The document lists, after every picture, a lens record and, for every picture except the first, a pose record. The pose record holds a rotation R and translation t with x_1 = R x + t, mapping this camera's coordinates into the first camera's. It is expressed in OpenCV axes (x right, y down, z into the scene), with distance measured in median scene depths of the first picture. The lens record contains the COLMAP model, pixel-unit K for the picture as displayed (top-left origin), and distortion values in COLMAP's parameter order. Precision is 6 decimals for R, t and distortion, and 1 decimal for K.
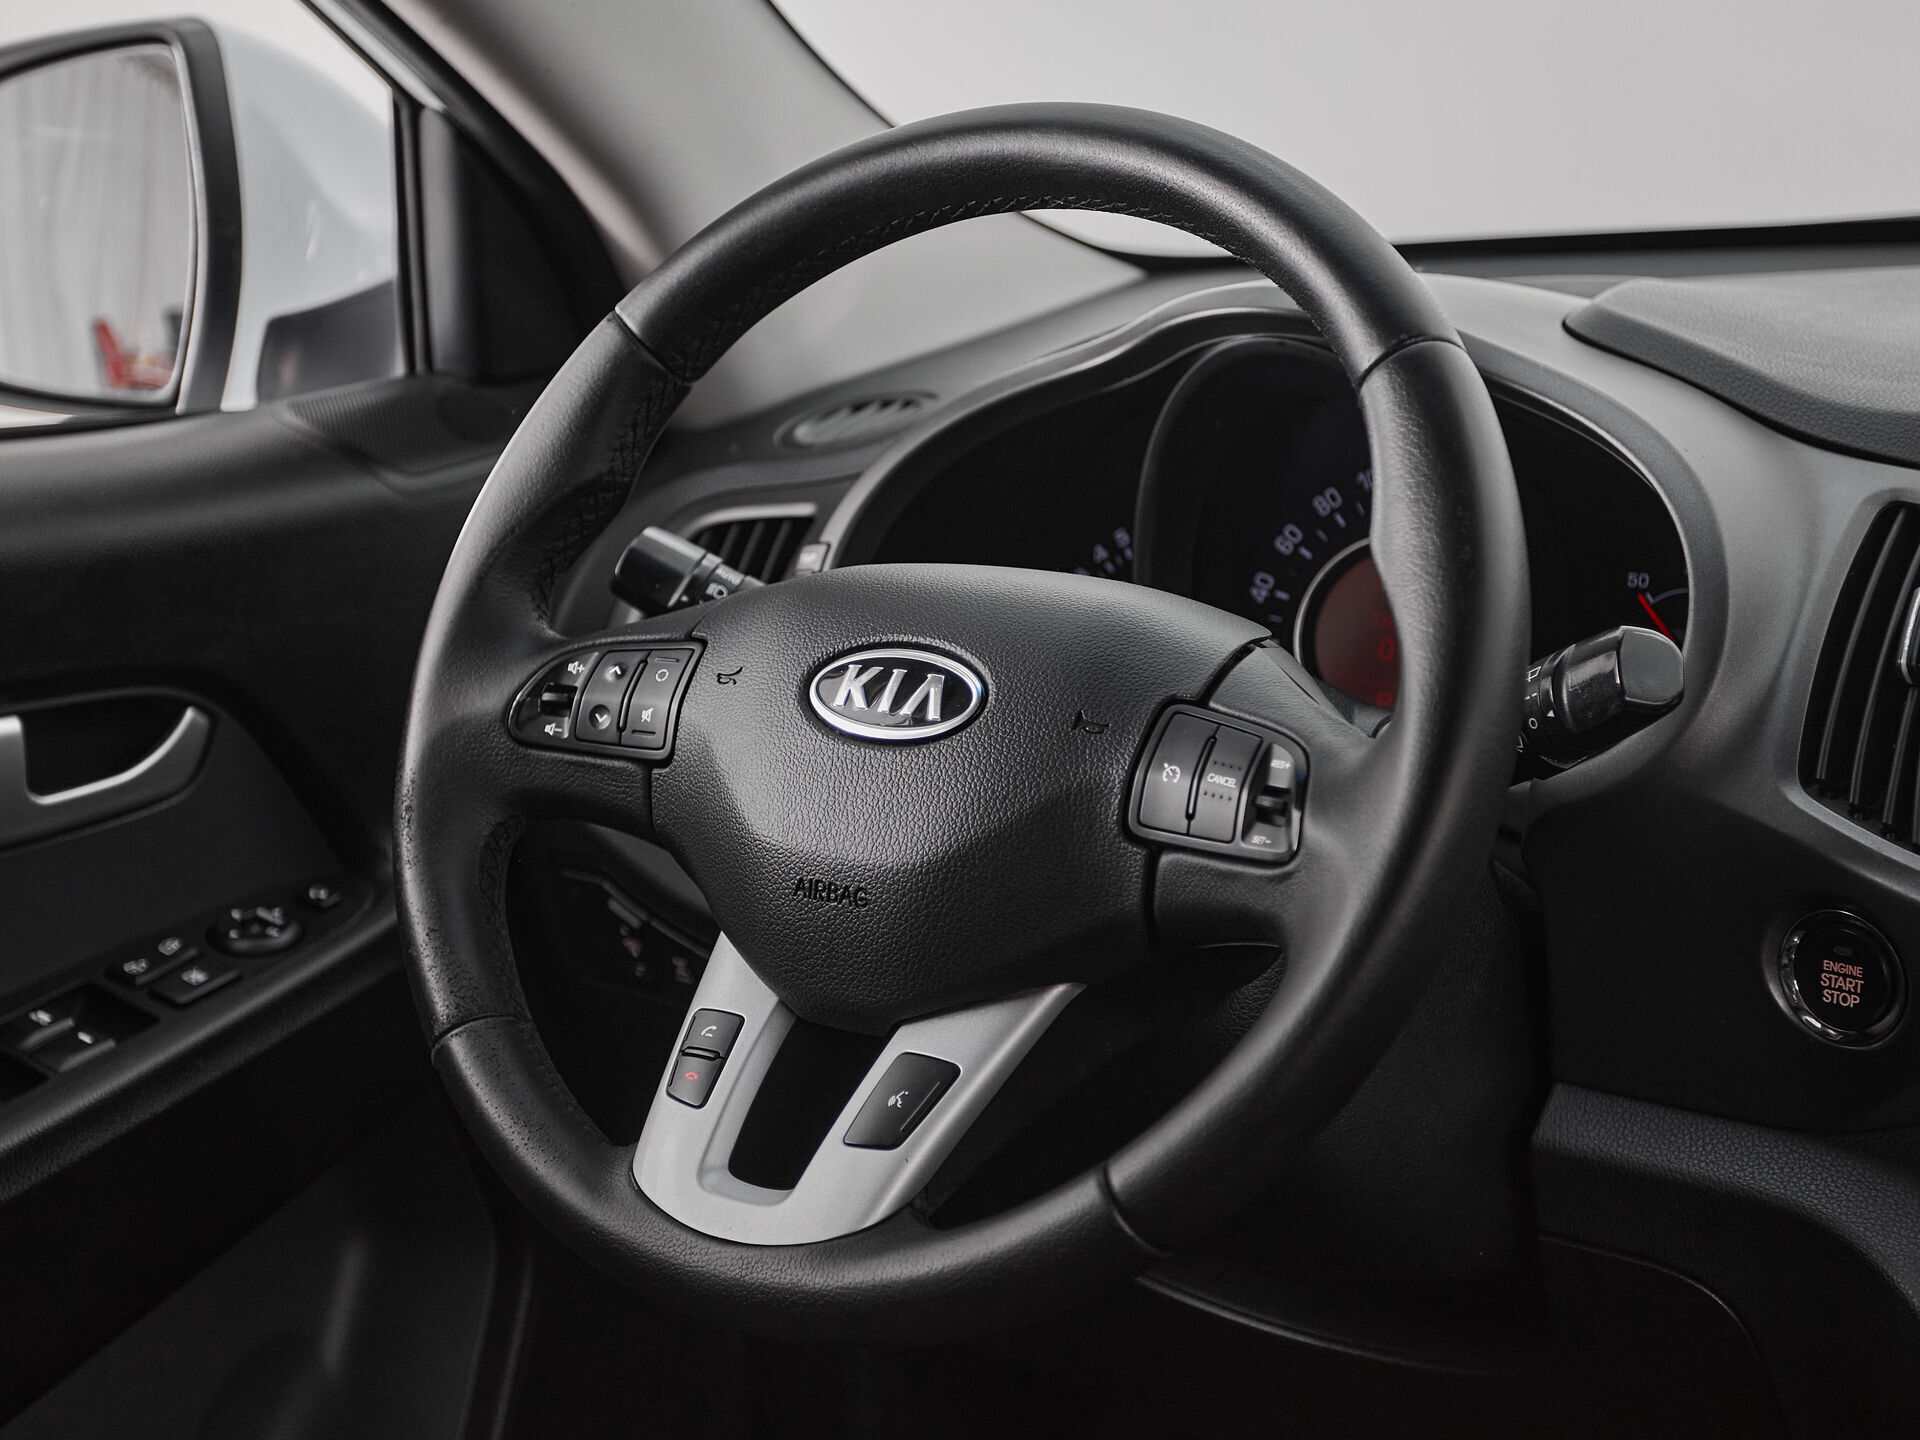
lens RADIAL K [[2917.2, 0, 925.2], [0, 2917.2, 704.1], [0, 0, 1]] dist [0.036507, 0.000000]
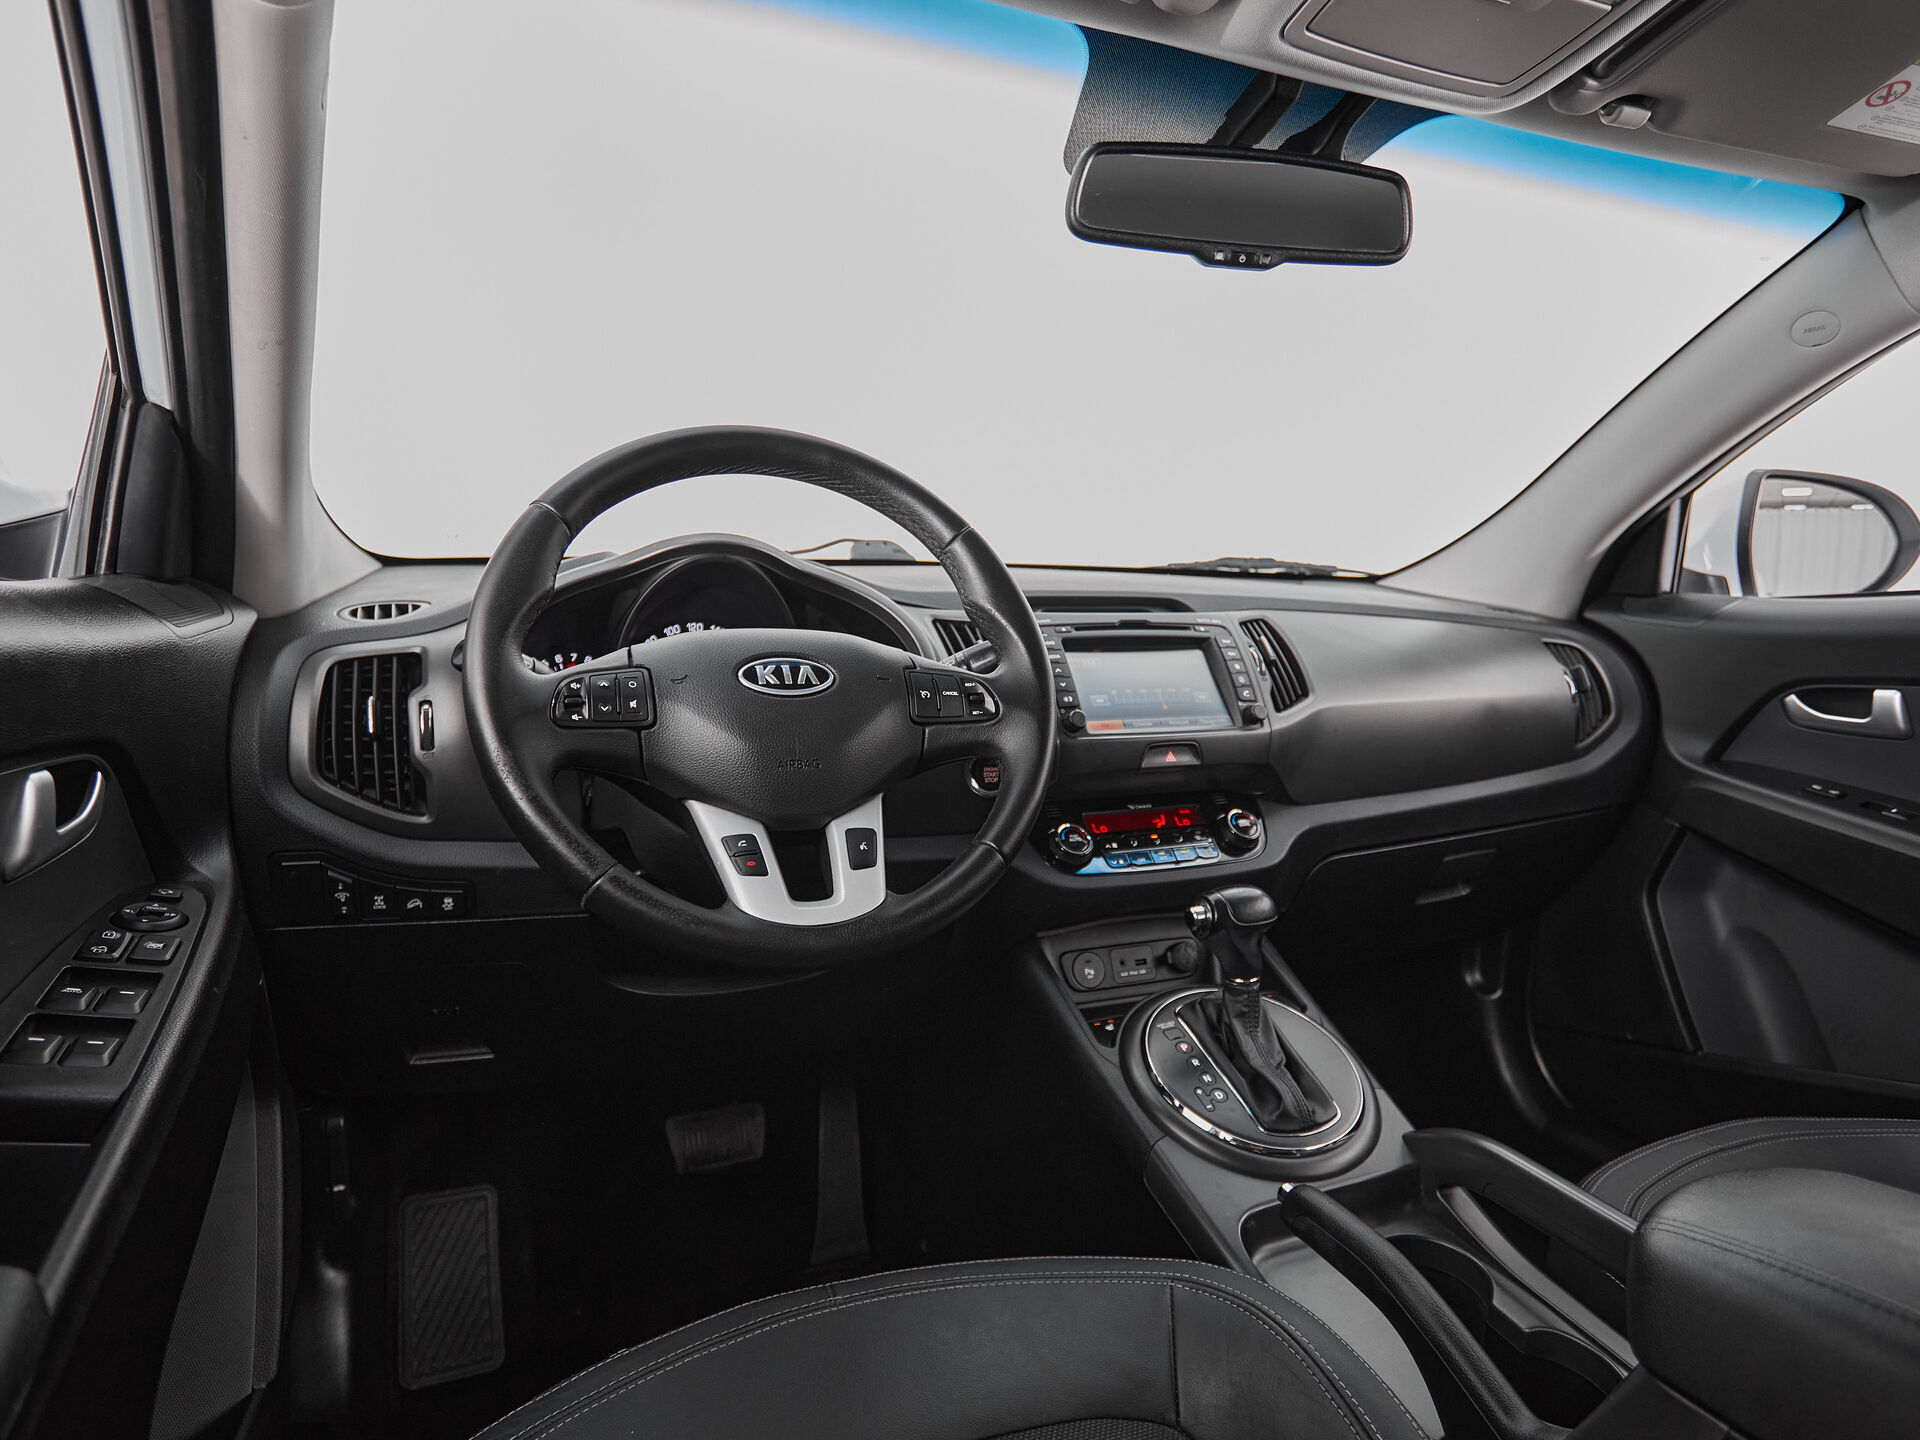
lens RADIAL K [[1110.0, 0, 956.9], [0, 1110.0, 745.2], [0, 0, 1]] dist [0.000601, -0.001111]
pose [[0.518295, -0.068396, 0.852463, -0.634850], [0.144506, 0.989468, -0.008471, 0.070315], [-0.842905, 0.127577, 0.522719, 0.442810]]
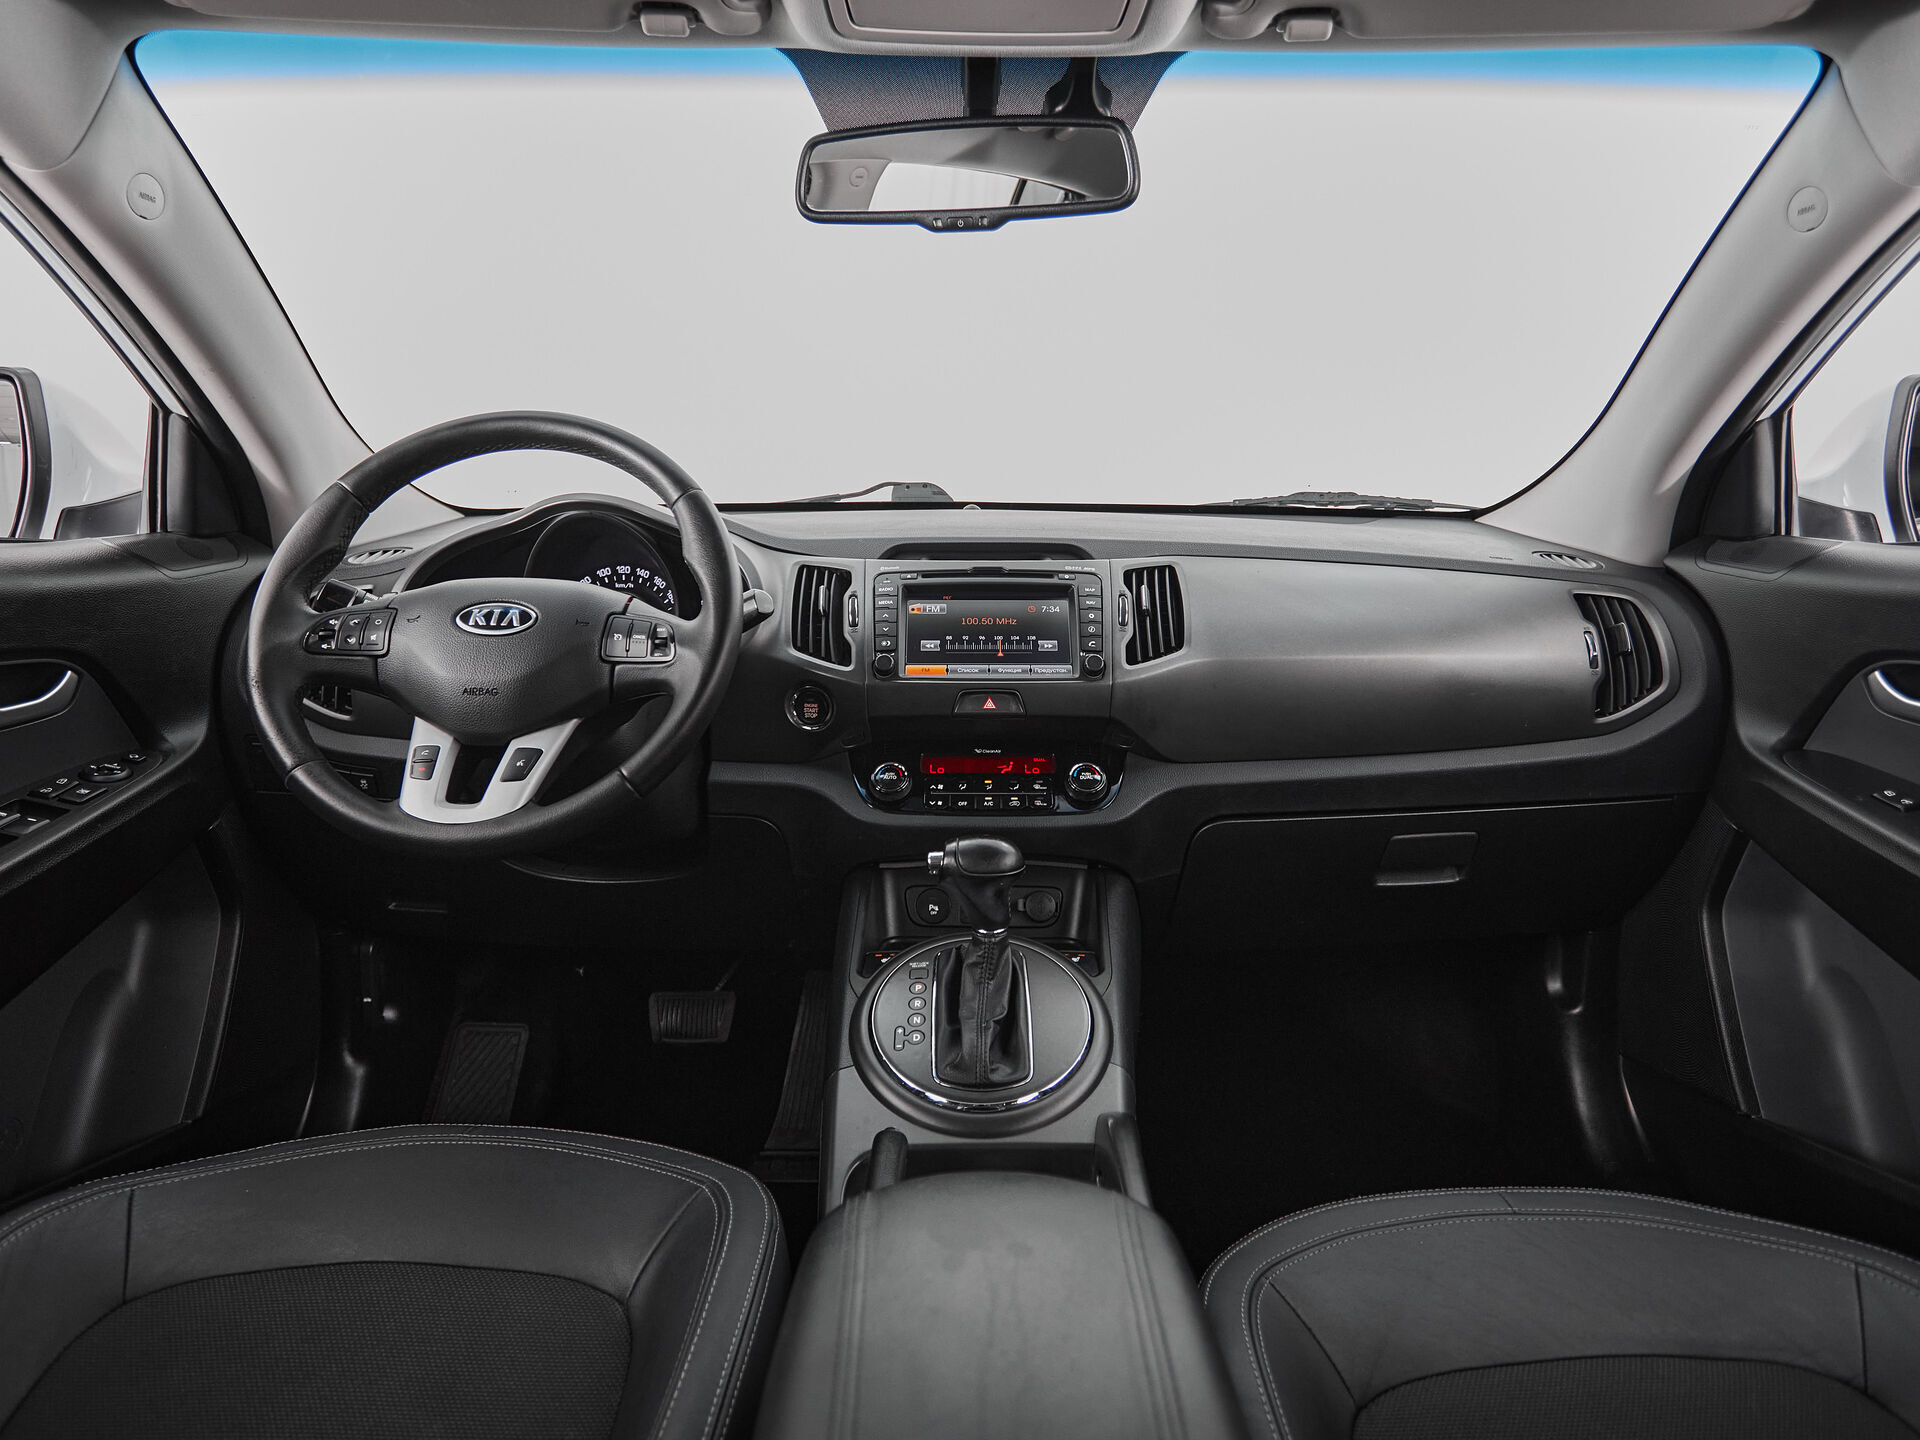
lens RADIAL K [[1110.0, 0, 944.4], [0, 1110.0, 662.1], [0, 0, 1]] dist [0.000601, -0.001111]
pose [[0.811426, -0.033983, 0.583466, -0.260022], [0.083863, 0.994747, -0.058692, 0.124152], [-0.578407, 0.096556, 0.810014, -0.050508]]
